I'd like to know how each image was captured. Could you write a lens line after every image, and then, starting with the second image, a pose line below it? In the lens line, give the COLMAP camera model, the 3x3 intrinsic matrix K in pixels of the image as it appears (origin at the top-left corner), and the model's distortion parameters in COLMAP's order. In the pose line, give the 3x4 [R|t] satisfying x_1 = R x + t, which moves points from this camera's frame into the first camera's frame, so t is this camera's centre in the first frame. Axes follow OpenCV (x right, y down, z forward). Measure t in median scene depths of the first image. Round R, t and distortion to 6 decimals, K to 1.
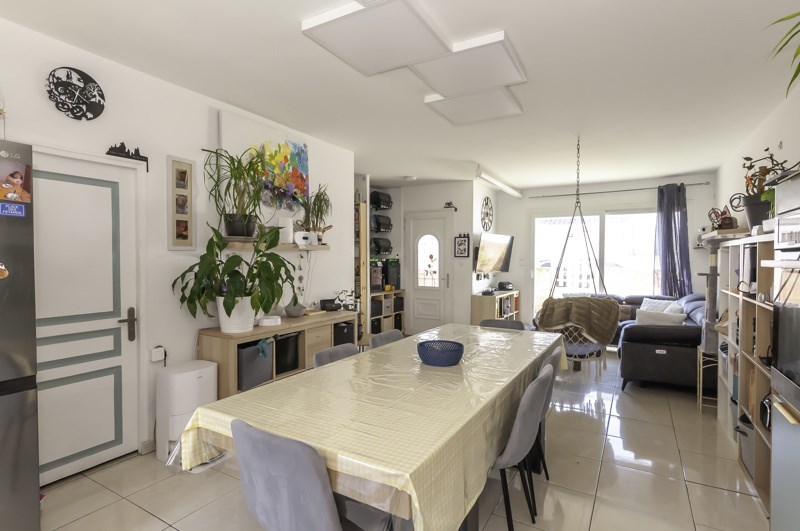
lens RADIAL K [[380.9, 0, 400.0], [0, 380.9, 265.5], [0, 0, 1]] dist [0.001700, 0.000272]
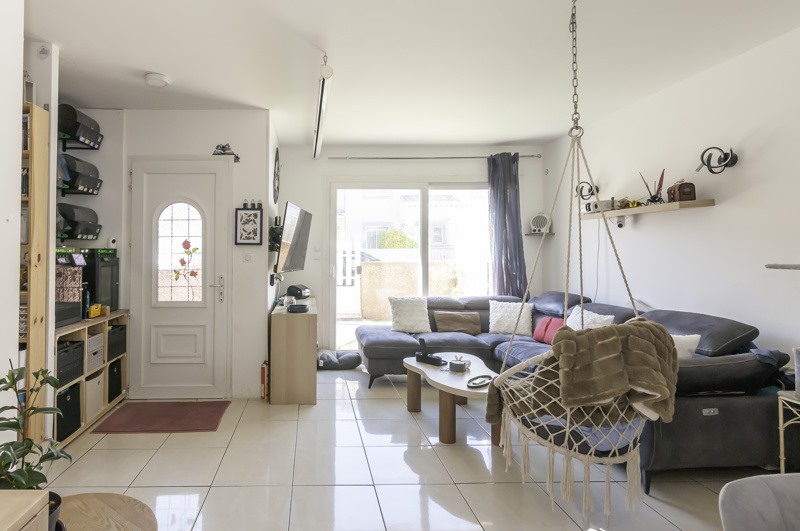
lens RADIAL K [[531.0, 0, 399.9], [0, 531.0, 231.7], [0, 0, 1]] dist [-0.000686, -0.002524]
pose [[0.866201, 0.012490, 0.499539, -0.031184], [0.014611, 0.998627, -0.050303, 0.000781], [-0.499481, 0.050871, 0.864830, 0.221919]]
